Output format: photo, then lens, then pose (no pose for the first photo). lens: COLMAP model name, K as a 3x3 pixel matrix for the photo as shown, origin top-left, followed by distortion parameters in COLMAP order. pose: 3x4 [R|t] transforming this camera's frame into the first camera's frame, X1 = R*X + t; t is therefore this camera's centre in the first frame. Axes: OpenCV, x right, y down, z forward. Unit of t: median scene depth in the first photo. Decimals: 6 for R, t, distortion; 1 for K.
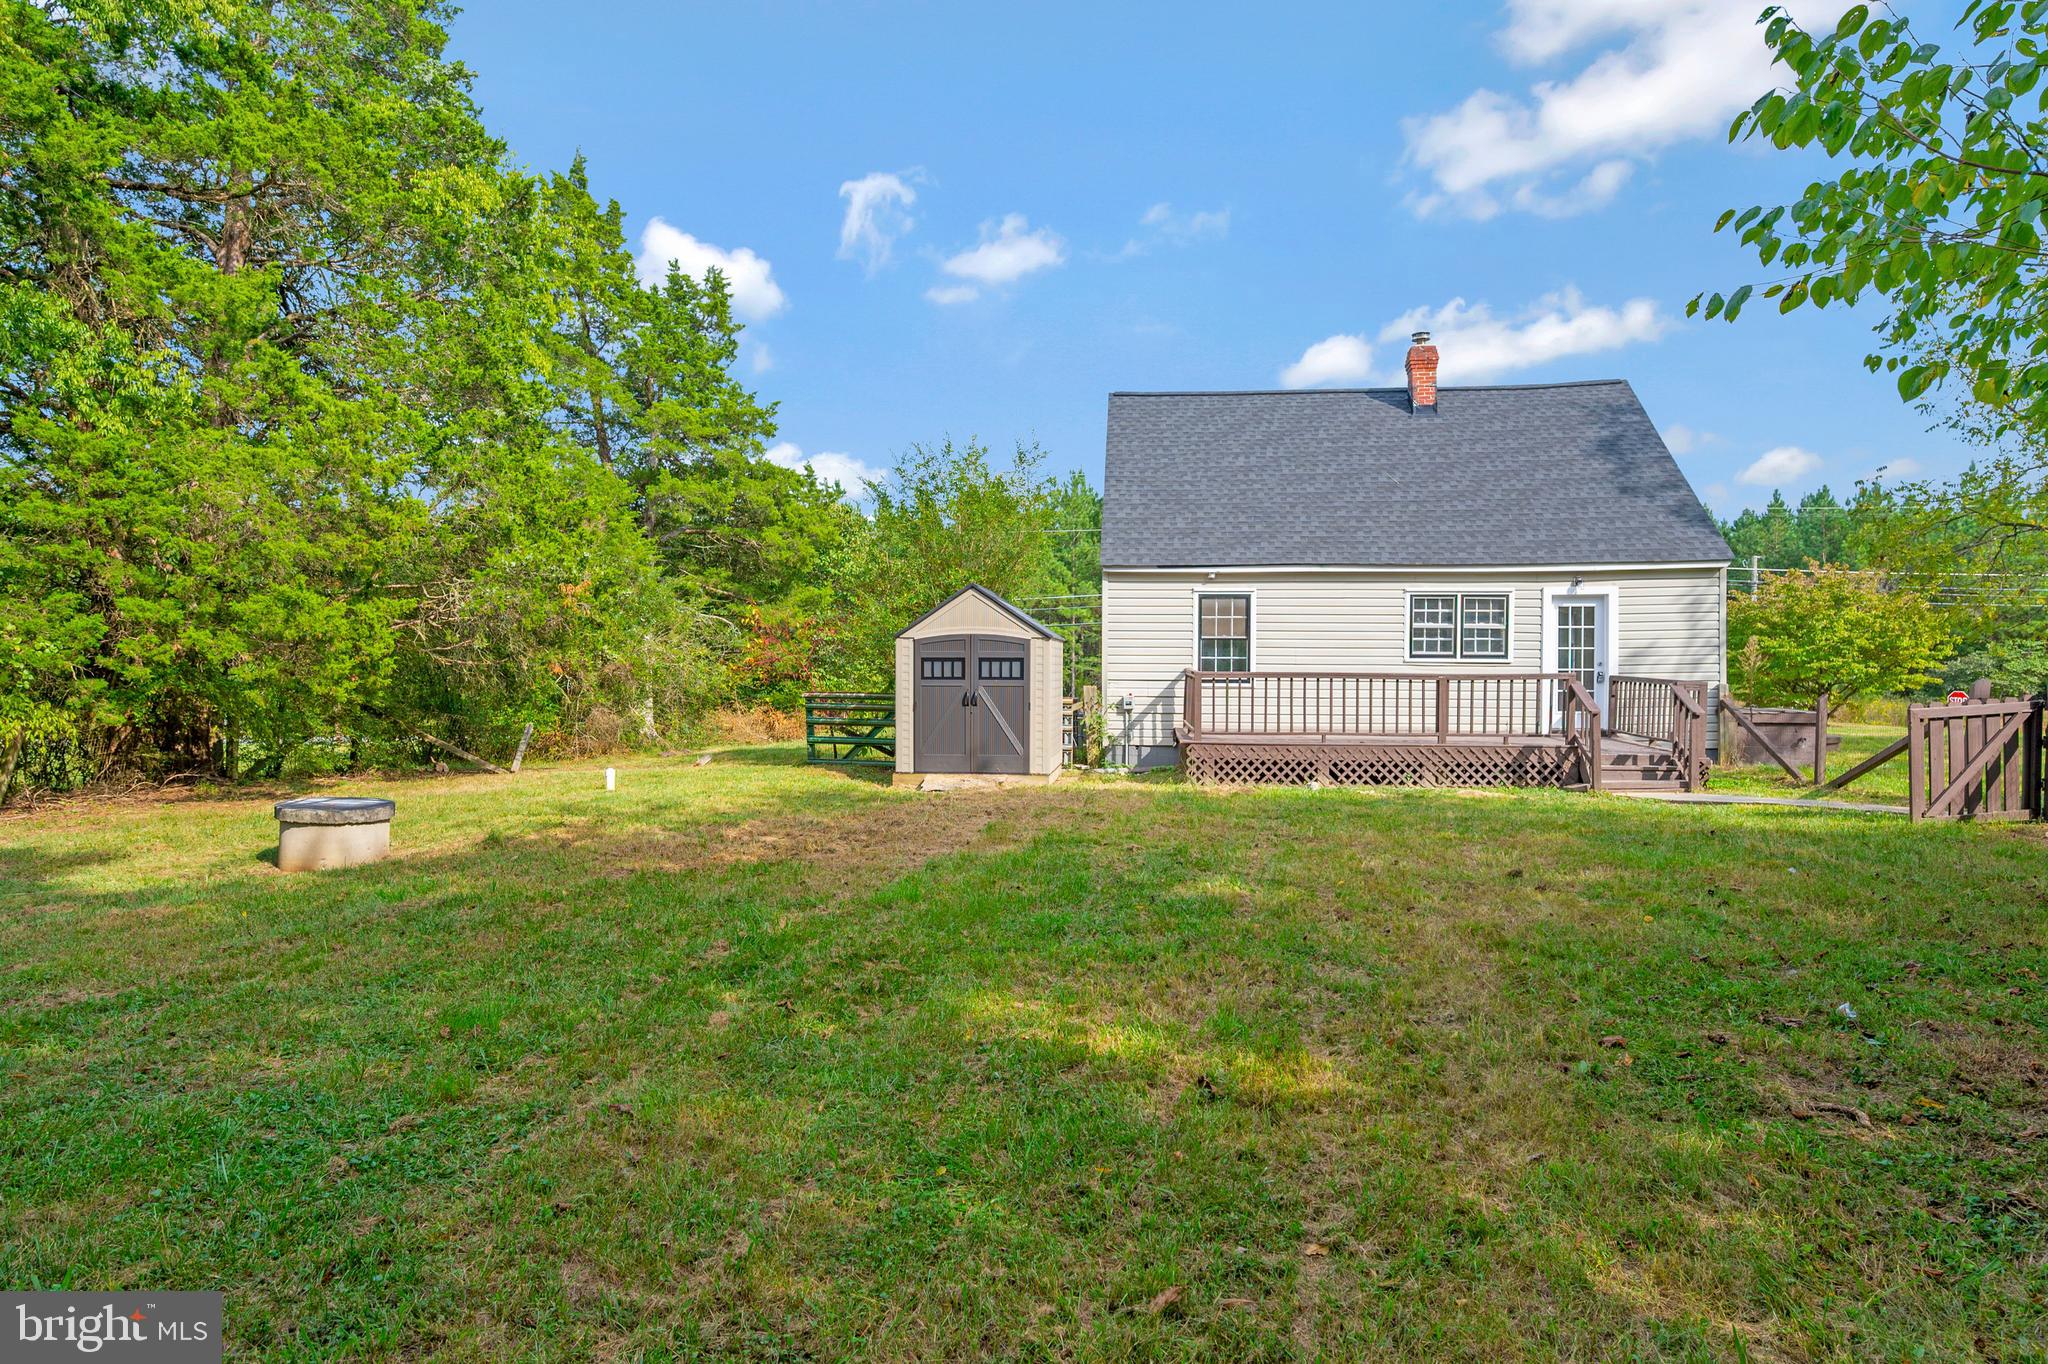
lens RADIAL K [[1179.7, 0, 1024.0], [0, 1179.7, 682.0], [0, 0, 1]] dist [-0.000664, -0.000228]
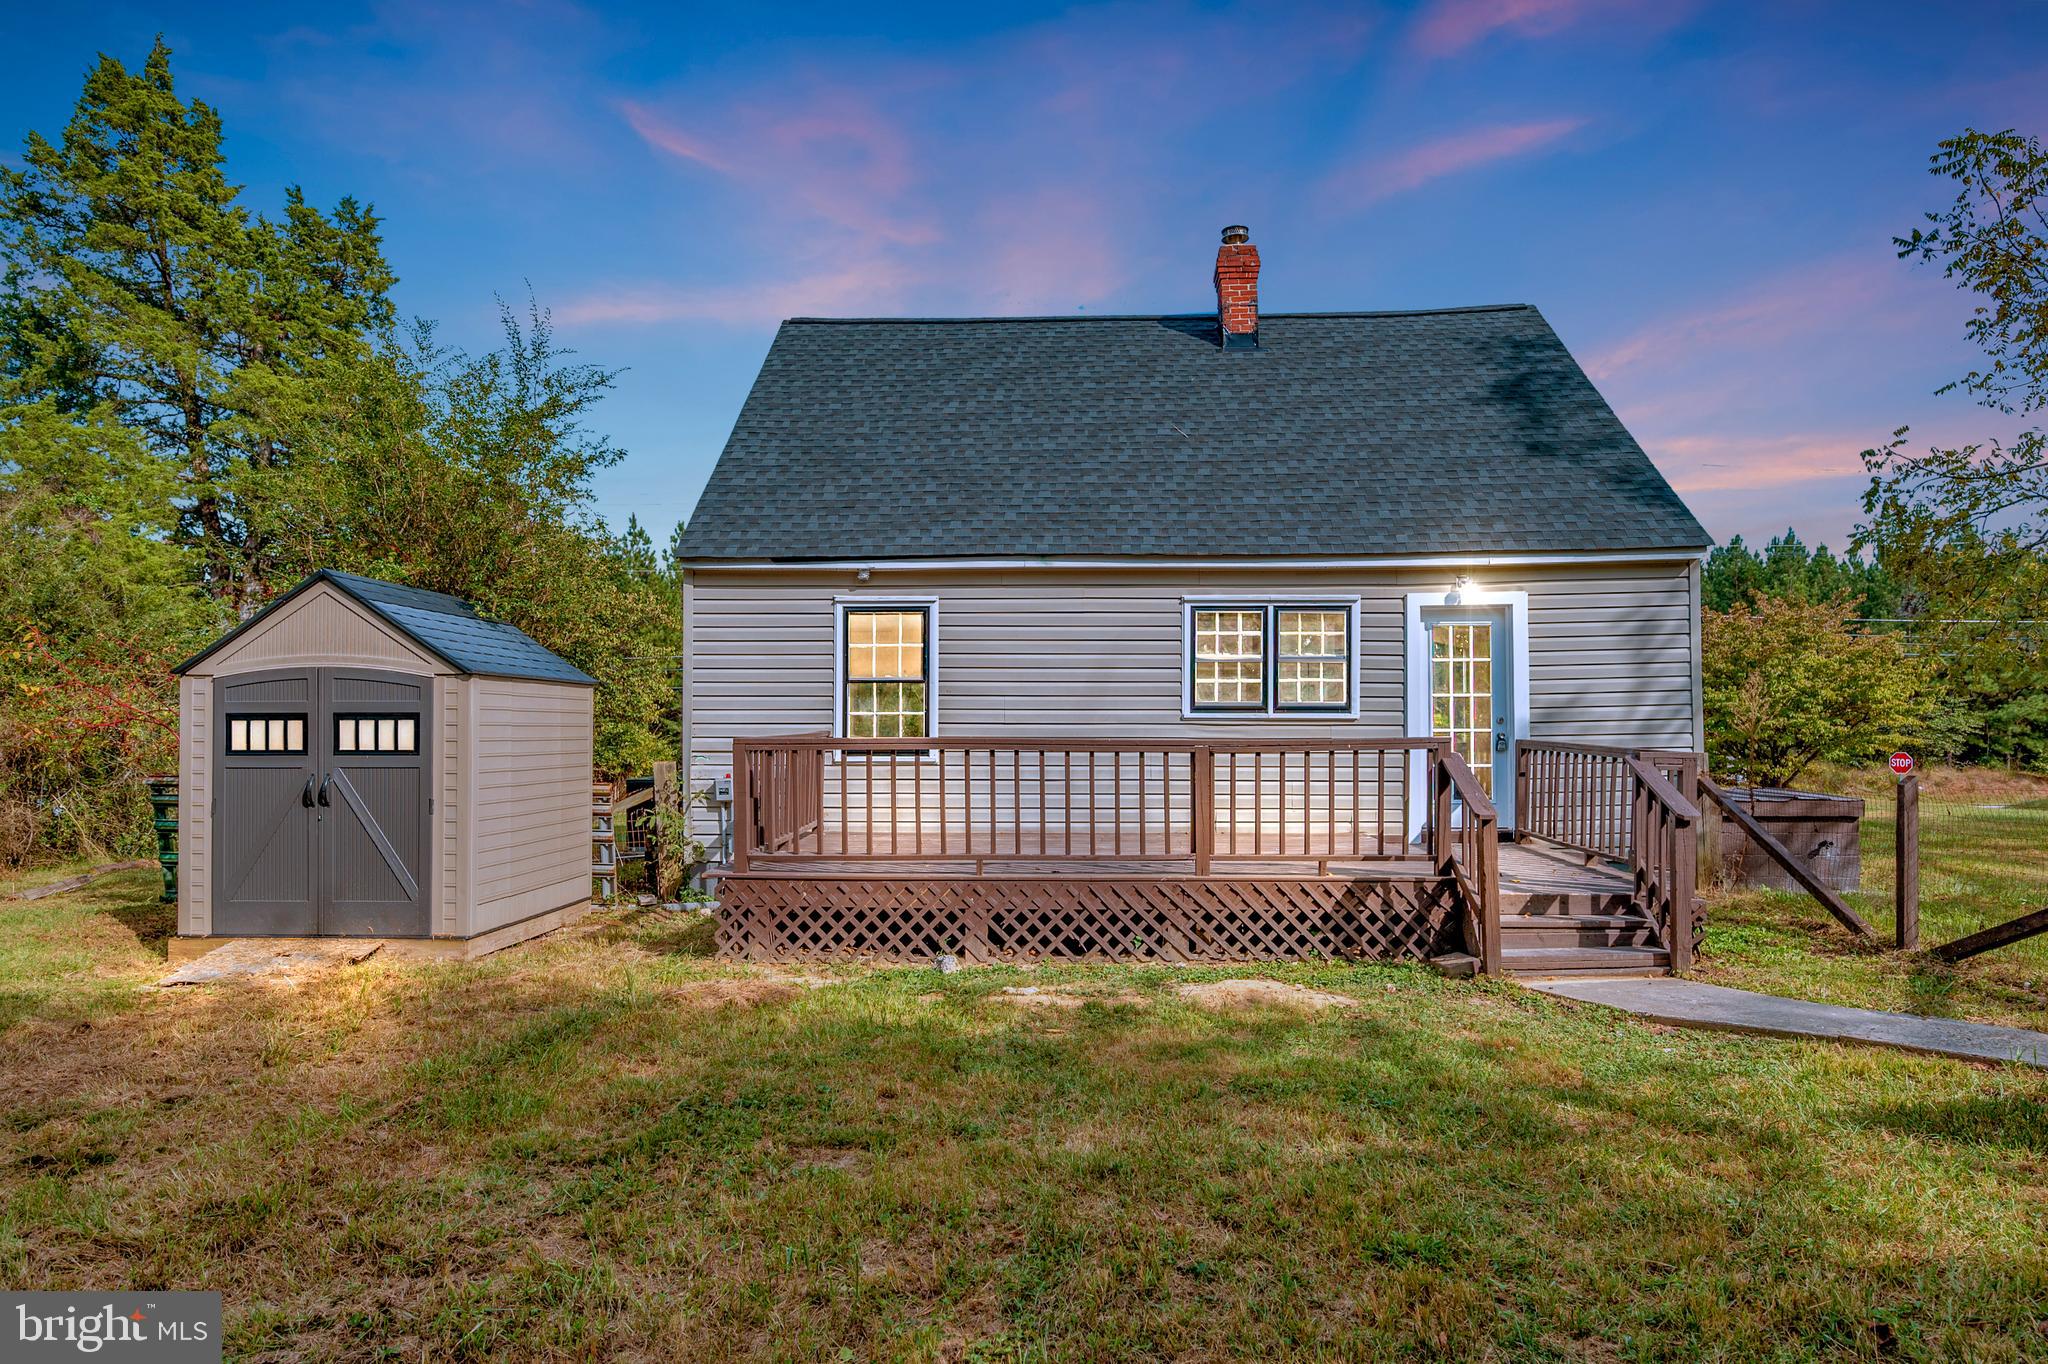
lens RADIAL K [[1182.2, 0, 1025.0], [0, 1182.2, 709.1], [0, 0, 1]] dist [-0.003002, -0.000314]
pose [[0.998005, -0.003481, 0.063046, 0.232640], [0.005365, 0.999543, -0.029743, -0.005131], [-0.062914, 0.030022, 0.997567, 0.462027]]
